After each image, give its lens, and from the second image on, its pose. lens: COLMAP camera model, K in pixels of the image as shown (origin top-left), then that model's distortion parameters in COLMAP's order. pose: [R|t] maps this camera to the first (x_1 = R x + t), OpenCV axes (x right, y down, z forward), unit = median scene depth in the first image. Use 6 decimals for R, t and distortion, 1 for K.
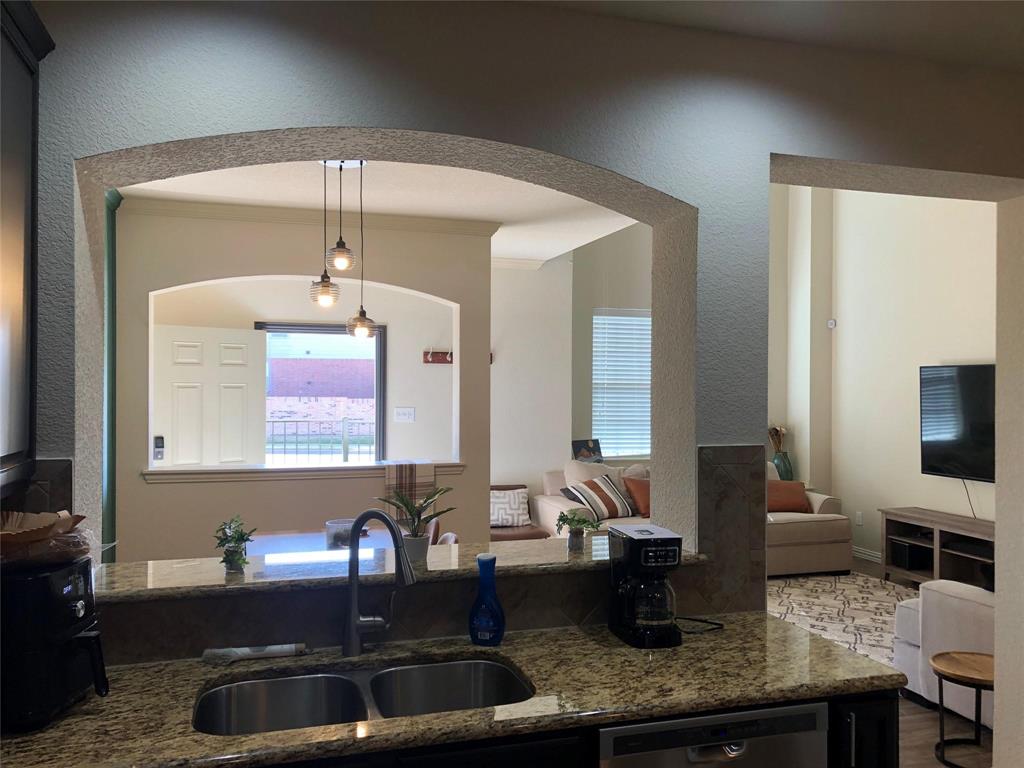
lens RADIAL K [[844.7, 0, 519.6], [0, 844.7, 383.0], [0, 0, 1]] dist [0.037691, -0.046336]
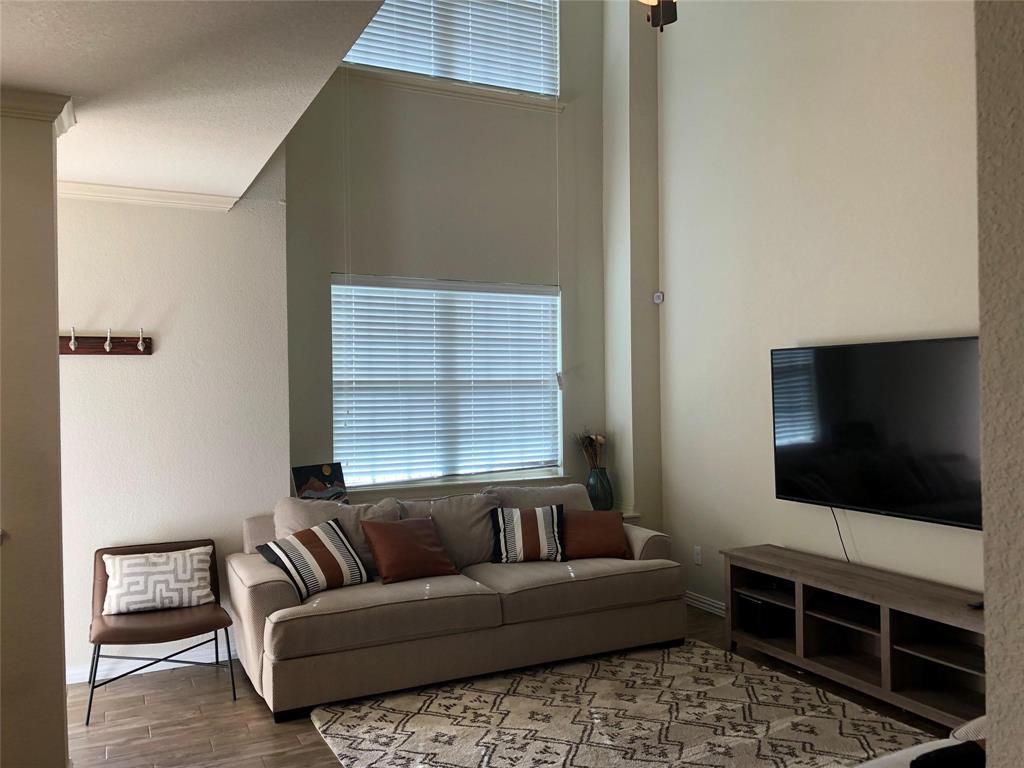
lens RADIAL K [[844.7, 0, 526.2], [0, 844.7, 382.1], [0, 0, 1]] dist [0.037691, -0.046336]
pose [[0.986621, -0.018727, 0.161951, 0.162835], [0.018717, 0.999824, 0.001587, 0.003079], [-0.161952, 0.001465, 0.986798, 0.354347]]
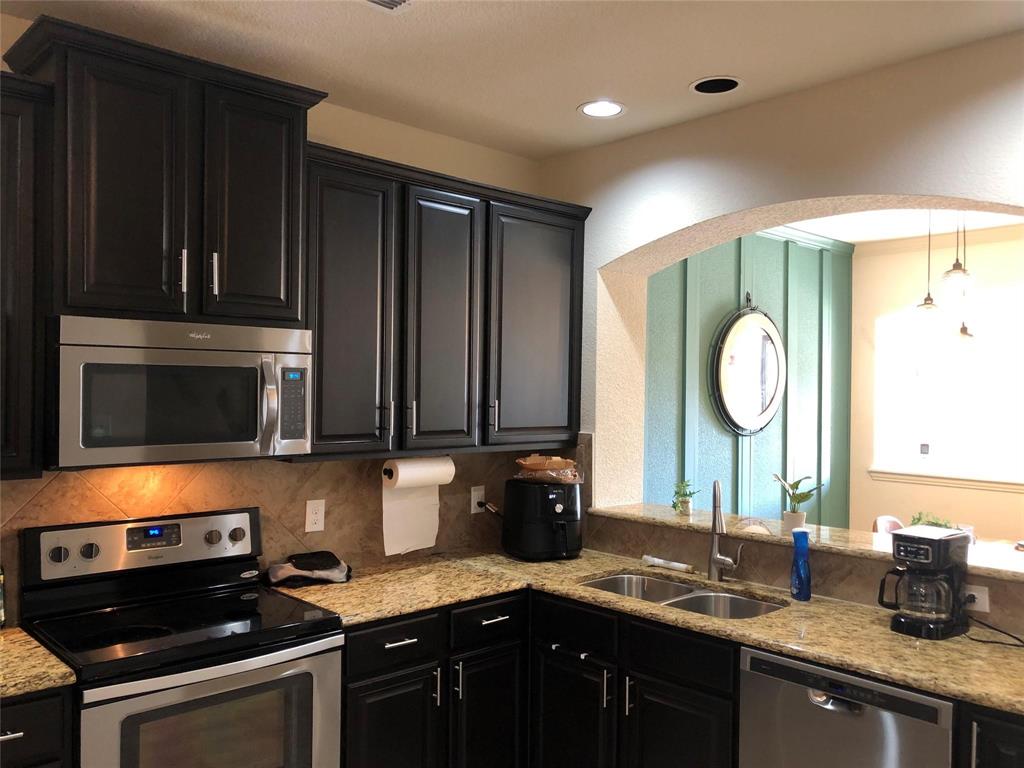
lens RADIAL K [[844.7, 0, 519.8], [0, 844.7, 378.4], [0, 0, 1]] dist [0.037691, -0.046336]
pose [[0.436764, -0.013491, -0.899475, 0.337470], [-0.008753, 0.999776, -0.019245, 0.002452], [0.899533, 0.016279, 0.436549, 0.023582]]
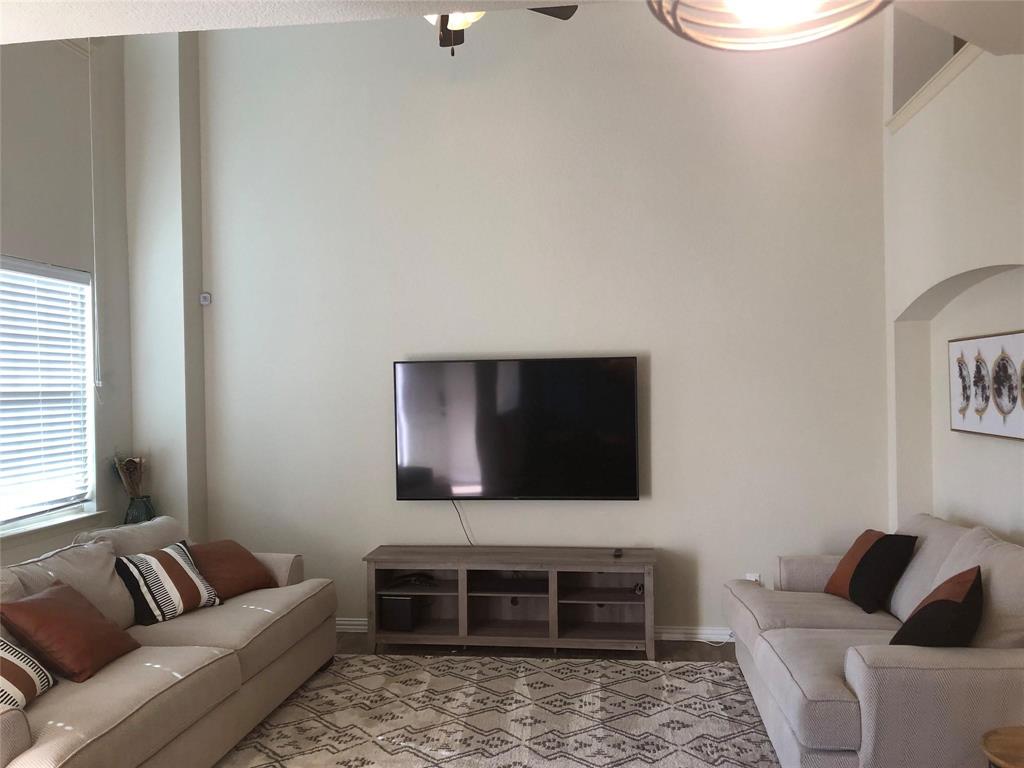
lens RADIAL K [[844.7, 0, 511.7], [0, 844.7, 393.9], [0, 0, 1]] dist [0.037691, -0.046336]
pose [[0.427936, -0.023966, 0.903491, -0.184102], [0.018217, 0.999674, 0.017889, -0.001730], [-0.903626, 0.008804, 0.428233, 0.629568]]
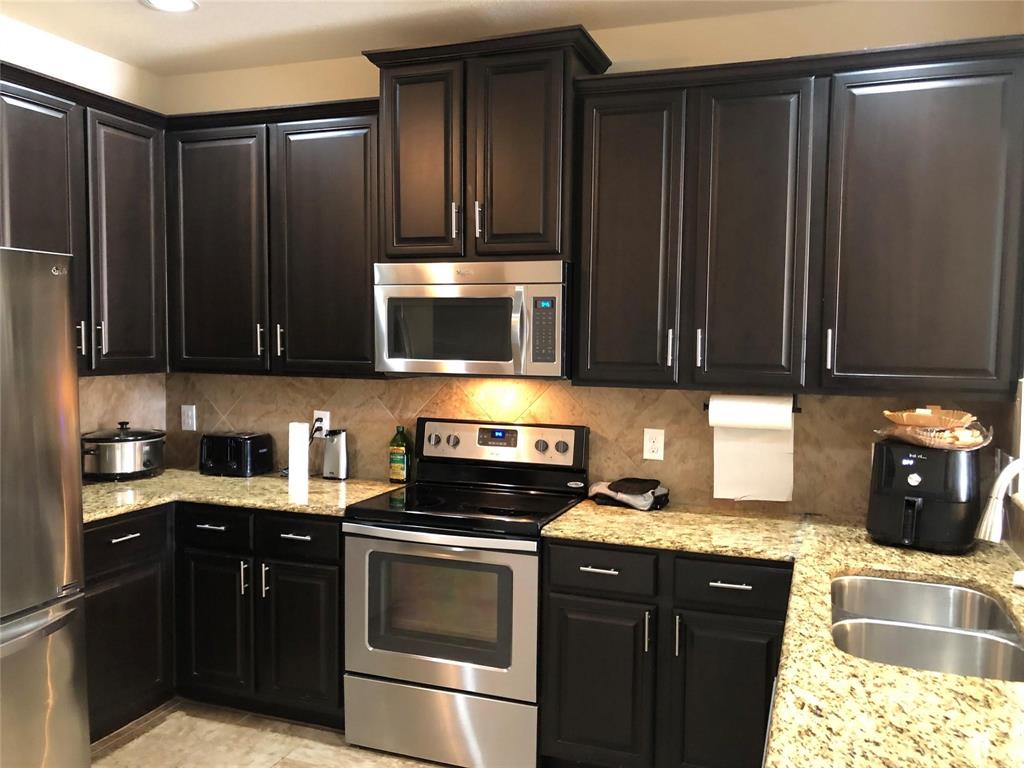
lens RADIAL K [[844.7, 0, 523.8], [0, 844.7, 391.2], [0, 0, 1]] dist [0.037691, -0.046336]
pose [[-0.602147, 0.039388, -0.797413, 0.281923], [-0.018712, 0.997812, 0.063416, 0.012659], [0.798166, 0.053107, -0.600092, 0.380349]]
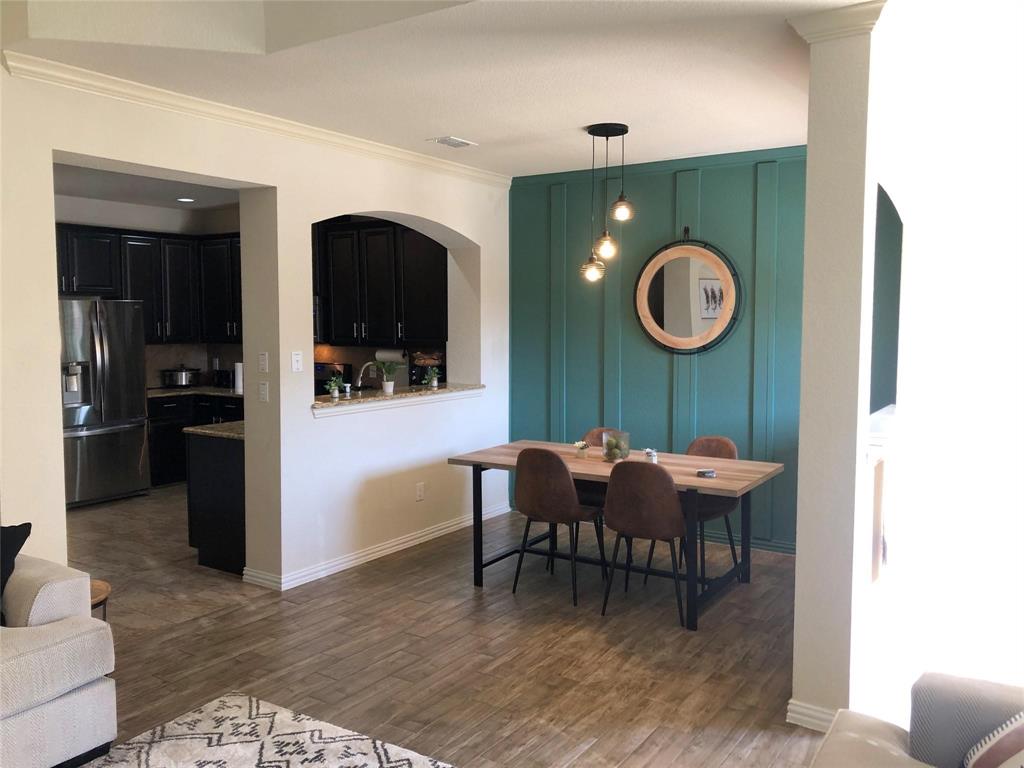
lens RADIAL K [[844.7, 0, 509.1], [0, 844.7, 368.4], [0, 0, 1]] dist [0.037691, -0.046336]
pose [[-0.783588, 0.033913, -0.620355, 0.421553], [-0.001423, 0.998409, 0.056377, 0.004016], [0.621280, 0.045060, -0.782292, 1.207486]]
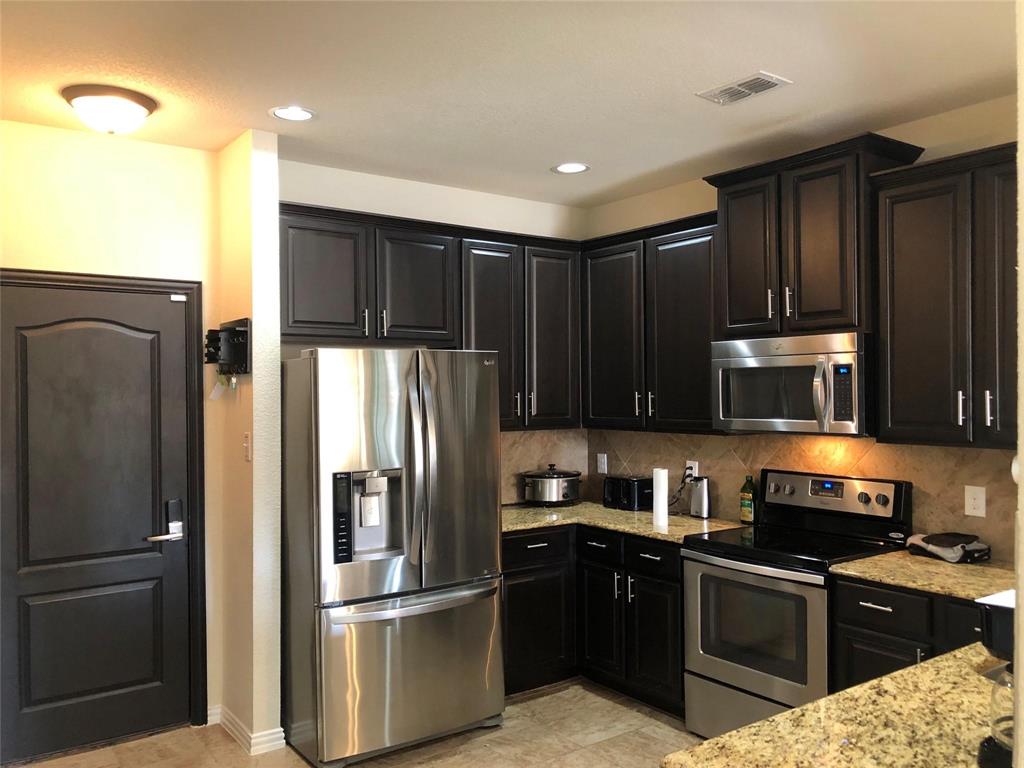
lens RADIAL K [[844.7, 0, 518.8], [0, 844.7, 387.9], [0, 0, 1]] dist [0.037691, -0.046336]
pose [[-0.946769, -0.003464, -0.321895, 0.269048], [-0.001914, 0.999985, -0.005131, 0.008107], [0.321908, -0.004242, -0.946762, 0.550596]]
